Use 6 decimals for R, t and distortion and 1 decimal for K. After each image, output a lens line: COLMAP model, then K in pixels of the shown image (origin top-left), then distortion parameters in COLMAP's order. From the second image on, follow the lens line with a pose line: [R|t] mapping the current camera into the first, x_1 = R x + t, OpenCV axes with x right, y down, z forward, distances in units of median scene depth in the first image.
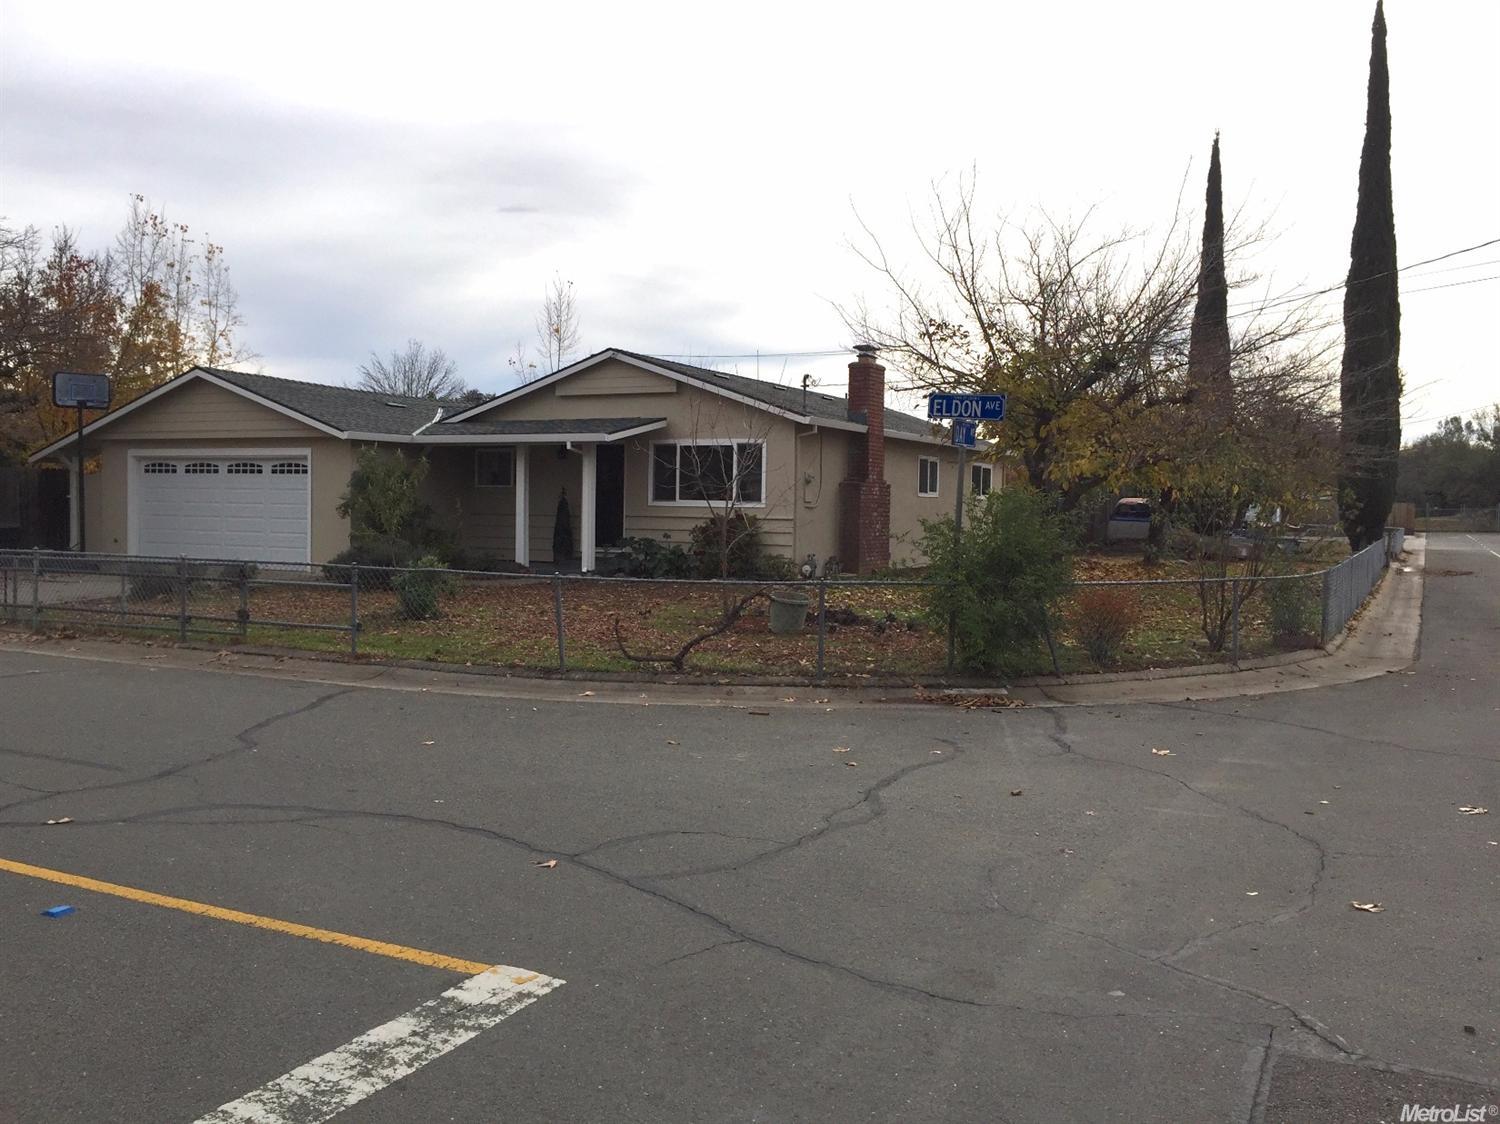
lens RADIAL K [[1299.5, 0, 751.7], [0, 1299.5, 556.6], [0, 0, 1]] dist [0.053007, 0.000728]
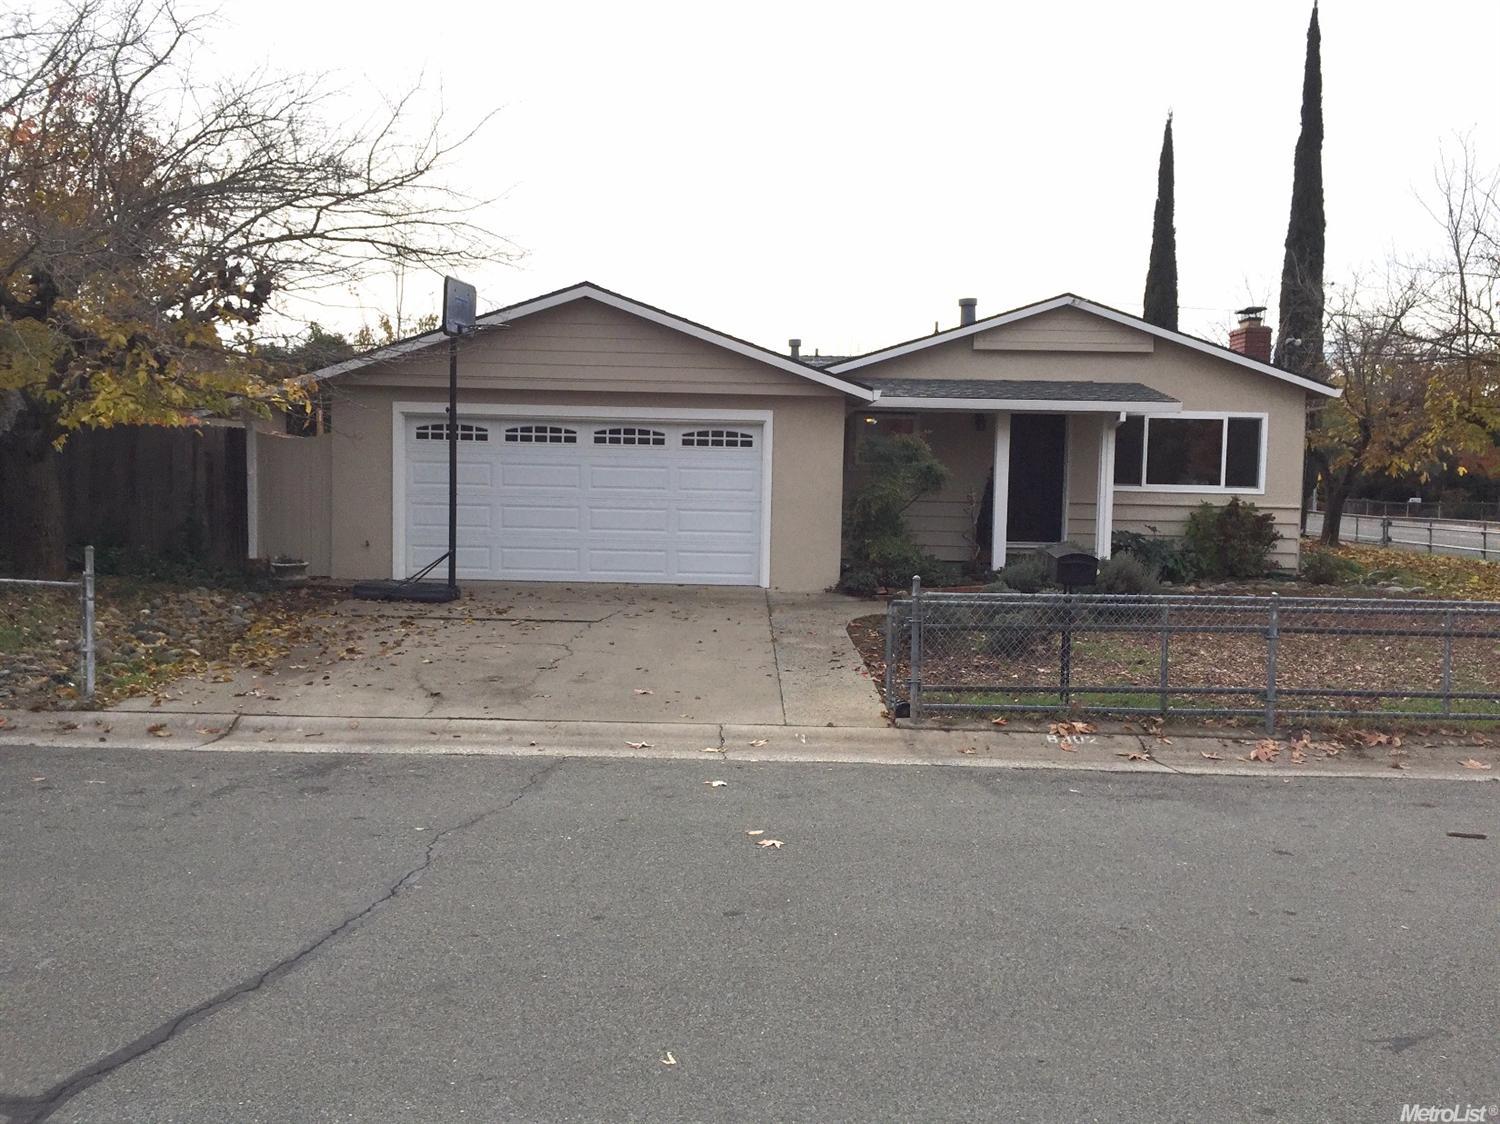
lens RADIAL K [[1299.5, 0, 749.5], [0, 1299.5, 570.7], [0, 0, 1]] dist [0.053007, 0.000728]
pose [[0.882125, -0.030245, 0.470043, -0.663296], [0.009744, 0.998894, 0.045988, -0.028846], [-0.470914, -0.035987, 0.881445, 0.380474]]
